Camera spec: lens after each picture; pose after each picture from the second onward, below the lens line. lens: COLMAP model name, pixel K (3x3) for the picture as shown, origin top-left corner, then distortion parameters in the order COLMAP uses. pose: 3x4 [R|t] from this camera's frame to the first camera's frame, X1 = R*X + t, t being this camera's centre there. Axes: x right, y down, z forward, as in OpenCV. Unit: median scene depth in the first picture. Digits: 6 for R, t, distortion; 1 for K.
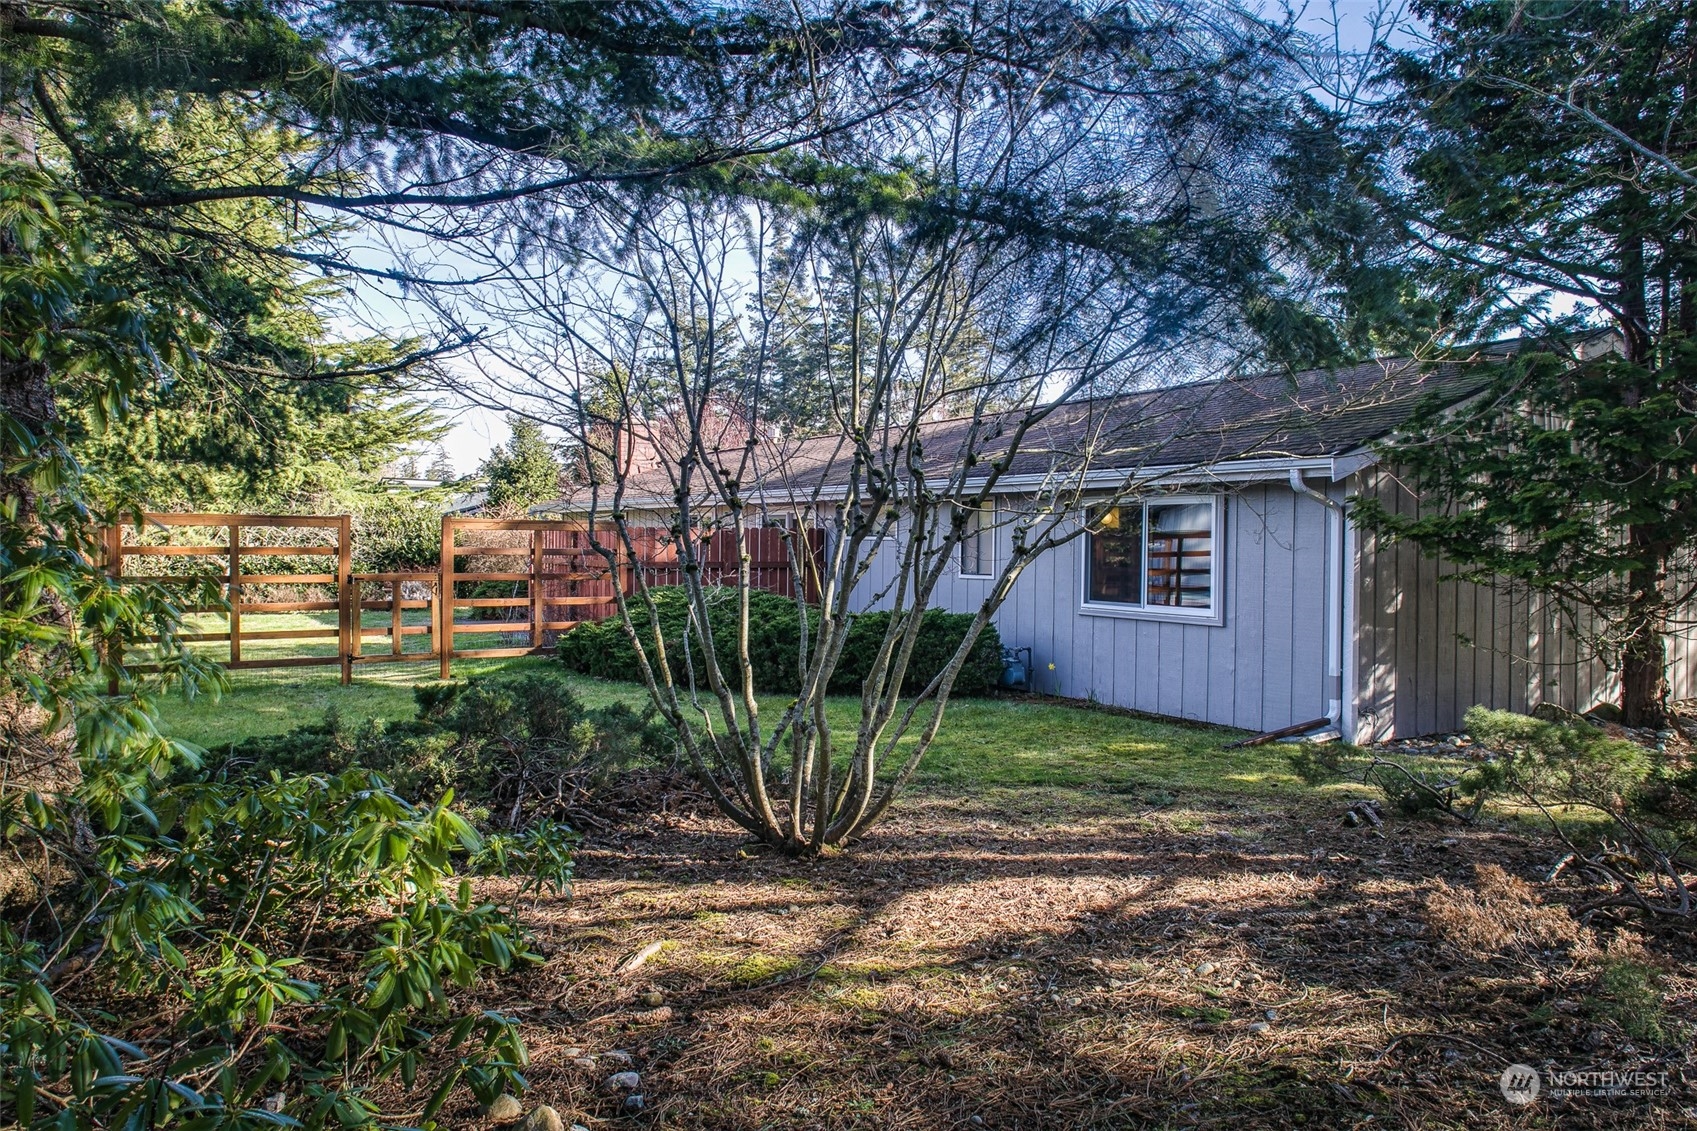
lens RADIAL K [[1174.8, 0, 846.6], [0, 1174.8, 563.6], [0, 0, 1]] dist [0.006251, 0.001215]
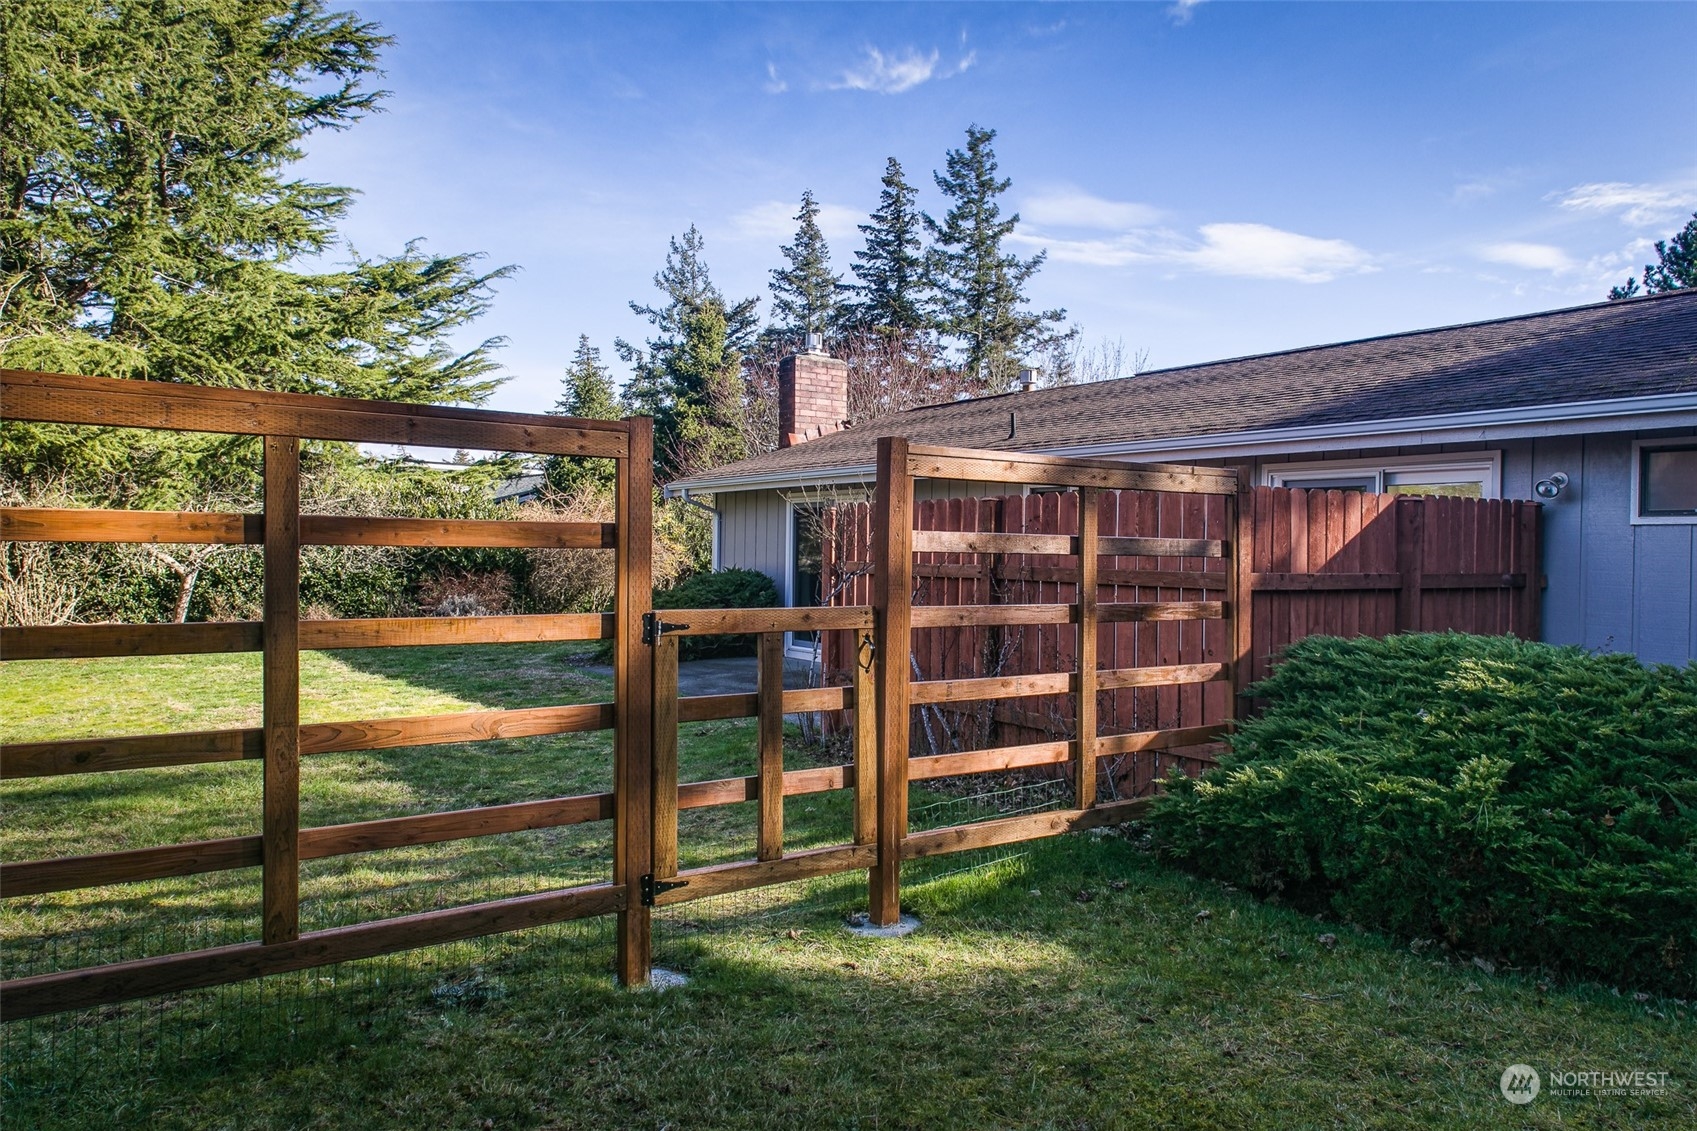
lens RADIAL K [[1174.8, 0, 850.4], [0, 1174.8, 563.5], [0, 0, 1]] dist [0.006251, 0.001215]
pose [[0.999287, 0.007172, 0.037058, -0.149771], [-0.006923, 0.999953, -0.006839, -0.000681], [-0.037105, 0.006577, 0.999290, 0.272504]]
